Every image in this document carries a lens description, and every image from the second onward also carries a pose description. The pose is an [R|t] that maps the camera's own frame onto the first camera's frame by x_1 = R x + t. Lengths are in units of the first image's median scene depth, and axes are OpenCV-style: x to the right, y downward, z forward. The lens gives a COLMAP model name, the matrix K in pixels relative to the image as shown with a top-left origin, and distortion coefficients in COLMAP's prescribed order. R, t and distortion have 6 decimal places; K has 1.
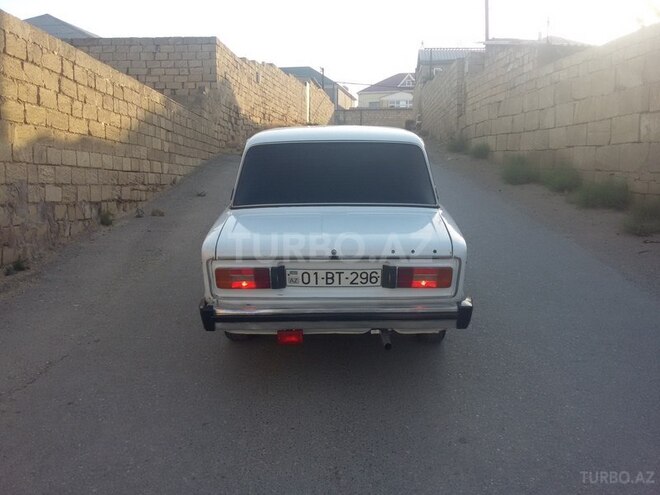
lens RADIAL K [[614.0, 0, 333.6], [0, 614.0, 248.2], [0, 0, 1]] dist [0.102172, -0.243584]
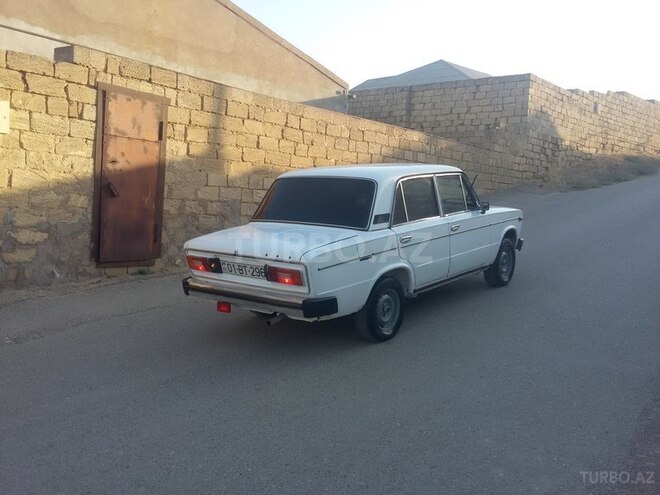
lens RADIAL K [[614.0, 0, 333.6], [0, 614.0, 248.2], [0, 0, 1]] dist [0.102172, -0.243584]
pose [[0.793578, 0.085839, -0.602384, 0.460806], [-0.113238, 0.993539, -0.007601, -0.007290], [0.597839, 0.074245, 0.798170, -0.020947]]
